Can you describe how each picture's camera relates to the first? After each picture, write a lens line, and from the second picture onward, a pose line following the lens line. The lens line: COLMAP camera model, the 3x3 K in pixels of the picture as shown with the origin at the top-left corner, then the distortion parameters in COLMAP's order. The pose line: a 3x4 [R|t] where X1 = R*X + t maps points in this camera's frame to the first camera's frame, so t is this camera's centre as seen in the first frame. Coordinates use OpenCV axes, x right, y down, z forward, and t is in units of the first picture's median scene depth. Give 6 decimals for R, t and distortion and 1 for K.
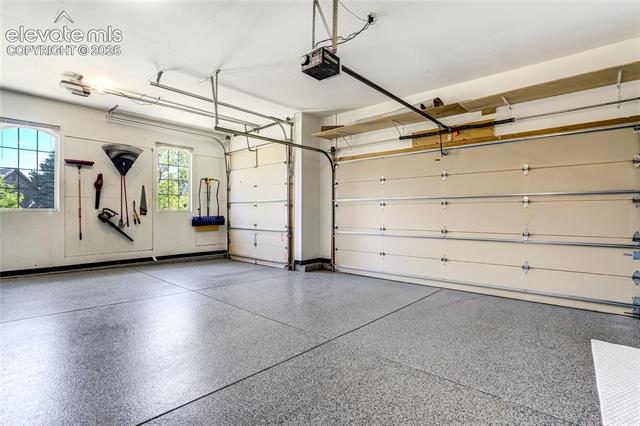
lens RADIAL K [[312.5, 0, 324.0], [0, 312.5, 213.2], [0, 0, 1]] dist [-0.030805, 0.011008]
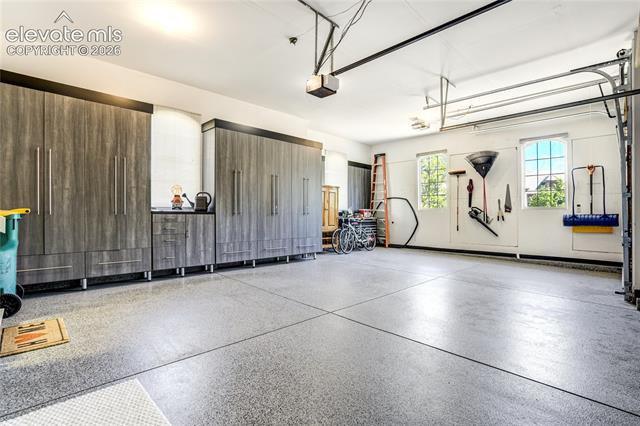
lens RADIAL K [[312.5, 0, 324.3], [0, 312.5, 212.5], [0, 0, 1]] dist [-0.030805, 0.011008]
pose [[-0.067051, -0.006945, -0.997725, 0.523157], [-0.006950, 0.999955, -0.006494, 0.017924], [0.997725, 0.006498, -0.067096, 0.462961]]
